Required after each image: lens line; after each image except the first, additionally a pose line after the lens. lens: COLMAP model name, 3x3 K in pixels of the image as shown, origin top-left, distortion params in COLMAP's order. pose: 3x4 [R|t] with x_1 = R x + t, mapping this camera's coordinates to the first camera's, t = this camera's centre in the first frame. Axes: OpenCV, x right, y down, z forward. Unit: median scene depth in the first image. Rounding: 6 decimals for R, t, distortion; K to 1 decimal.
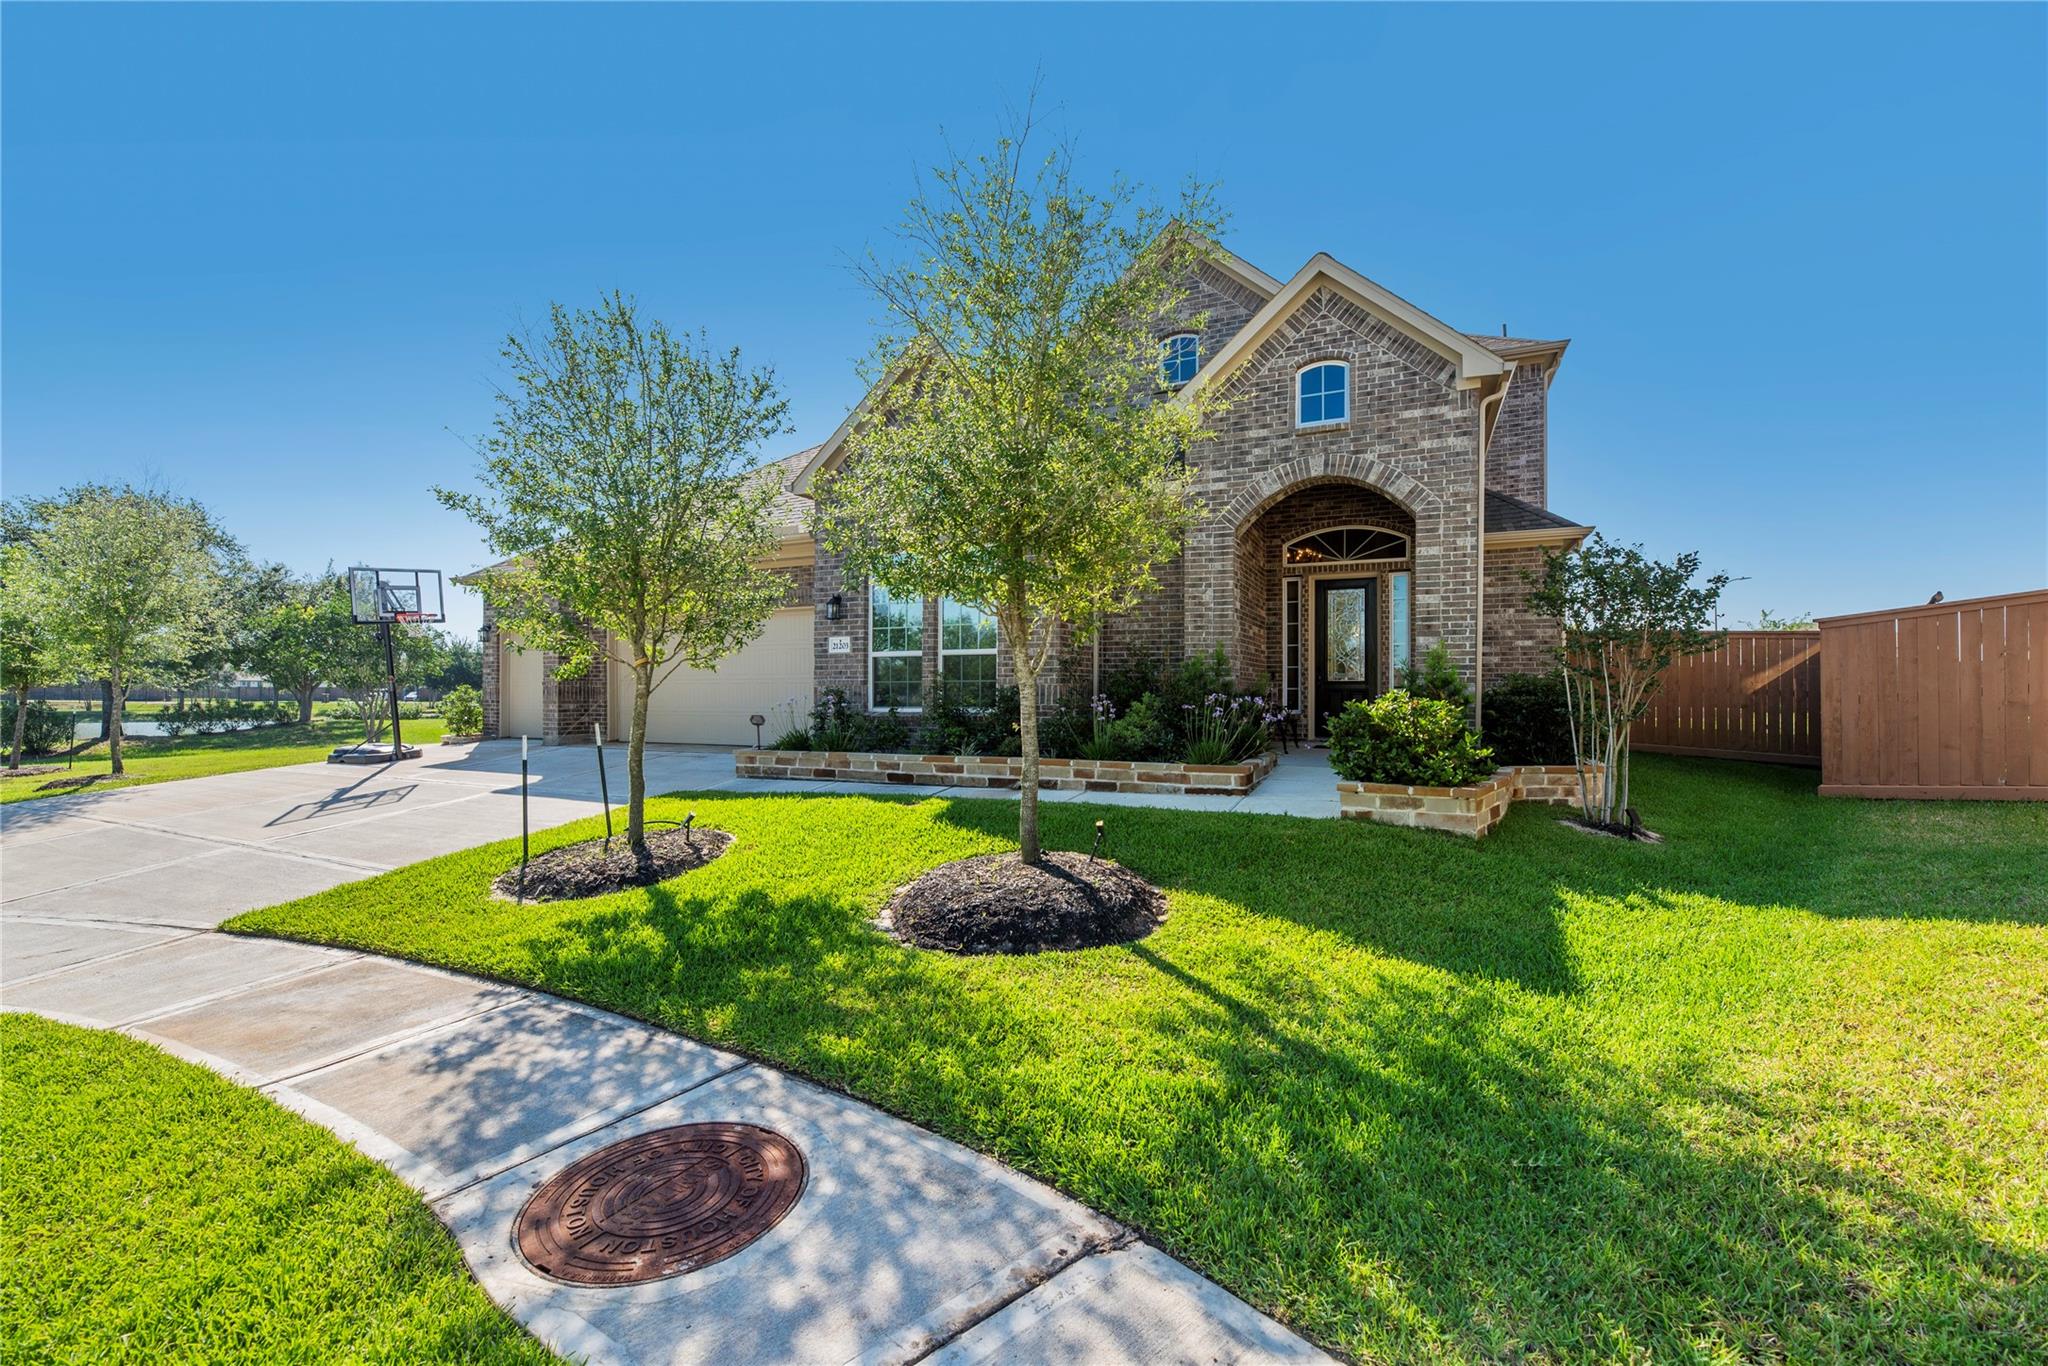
lens RADIAL K [[842.9, 0, 1025.3], [0, 842.9, 689.1], [0, 0, 1]] dist [-0.002482, -0.000067]
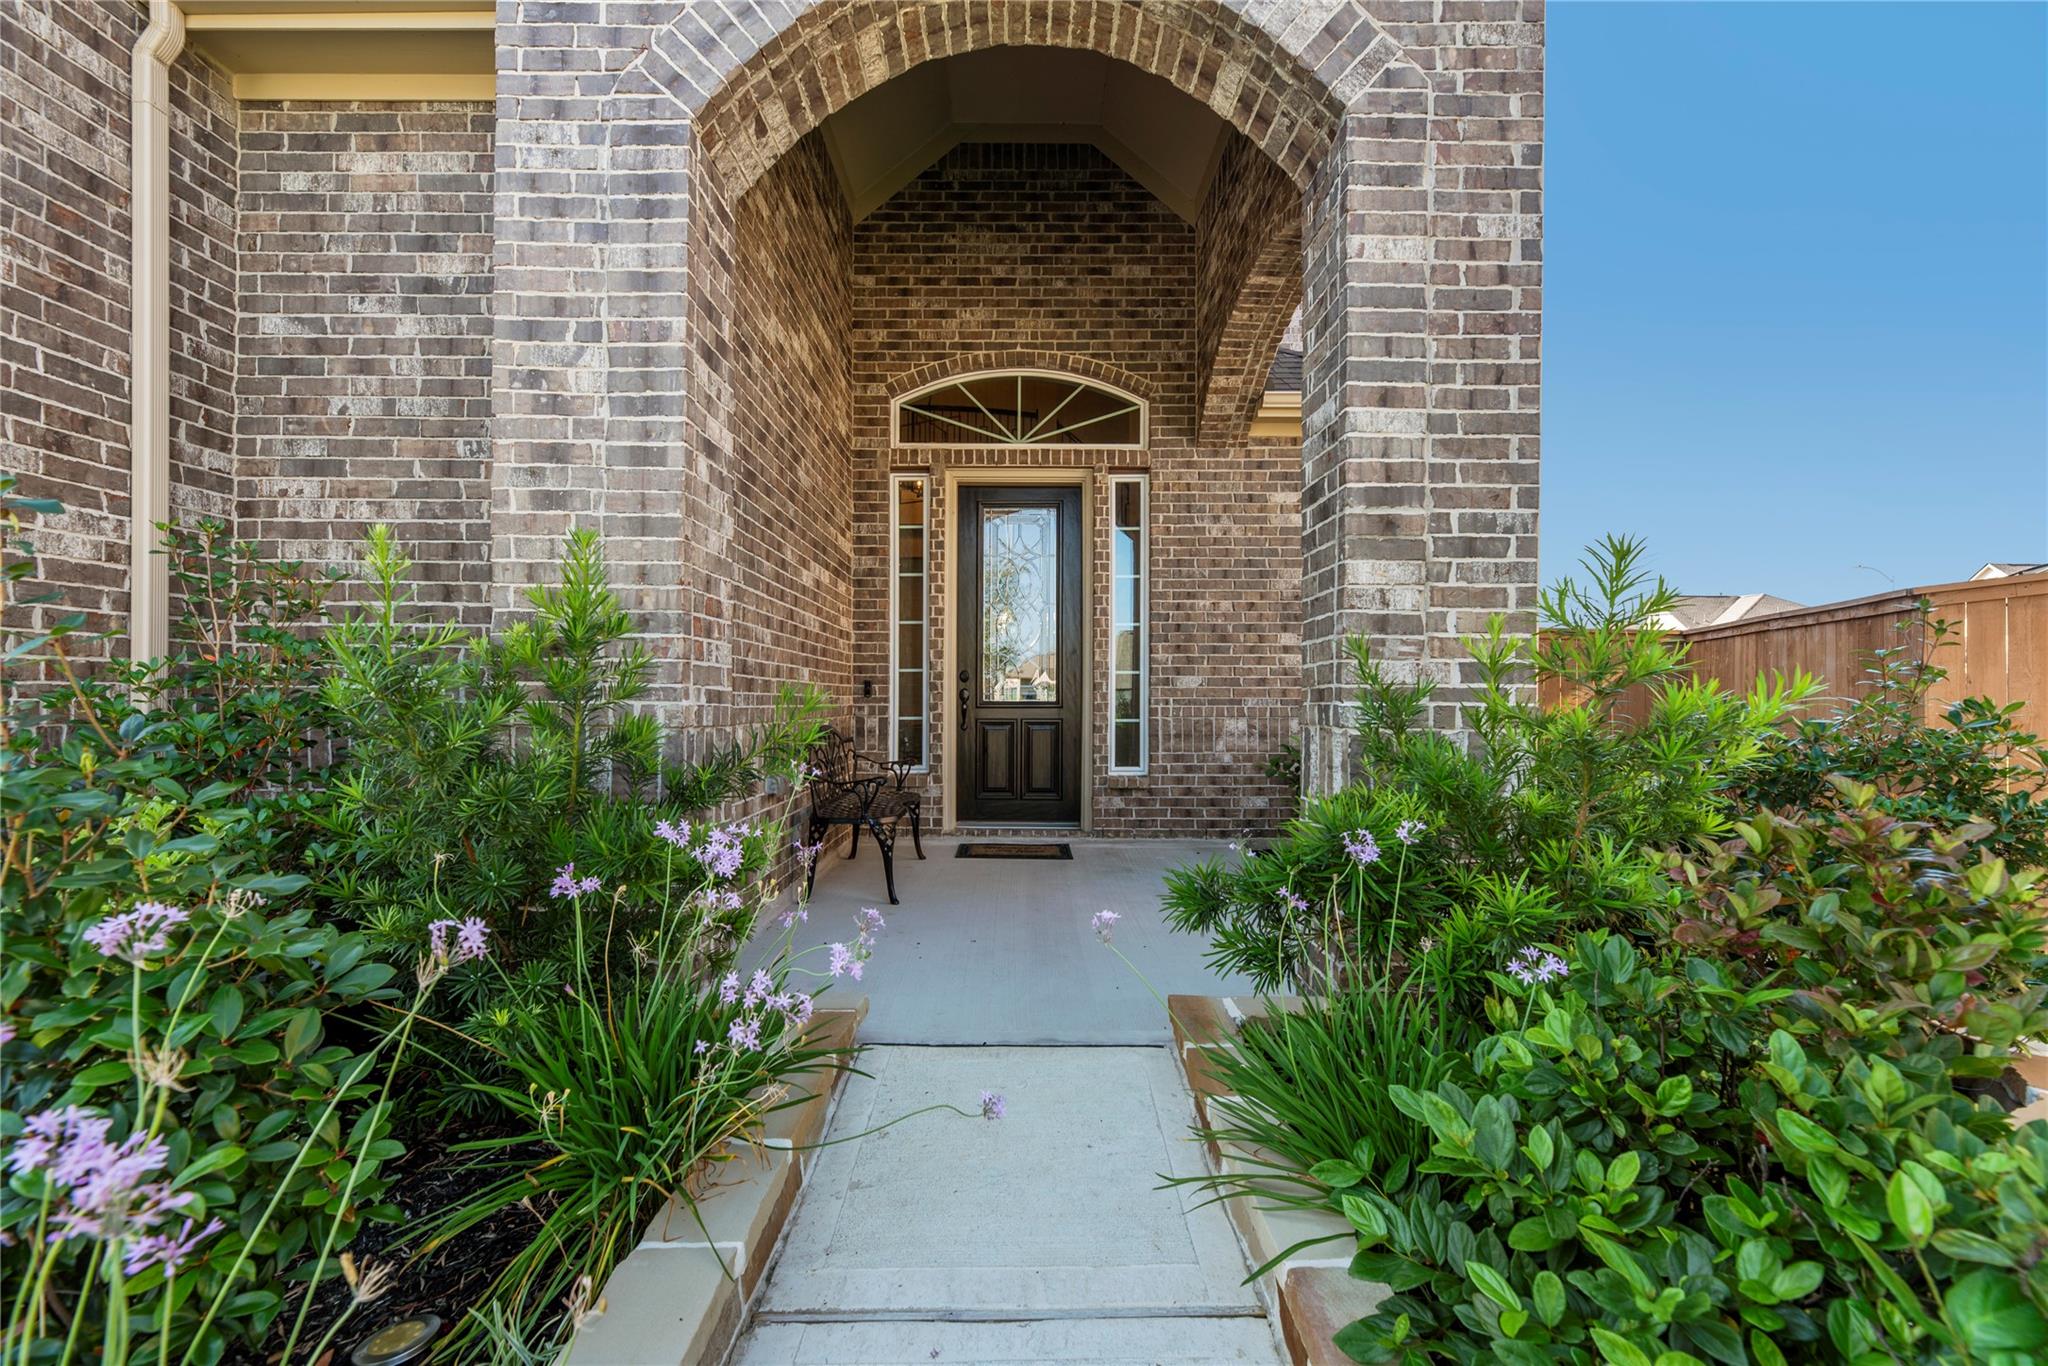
lens RADIAL K [[879.2, 0, 1027.5], [0, 879.2, 691.3], [0, 0, 1]] dist [0.000188, 0.000001]
pose [[0.904454, 0.006338, 0.426524, 0.225212], [-0.003368, 0.999965, -0.007717, -0.015154], [-0.426558, 0.005543, 0.904443, 0.712295]]
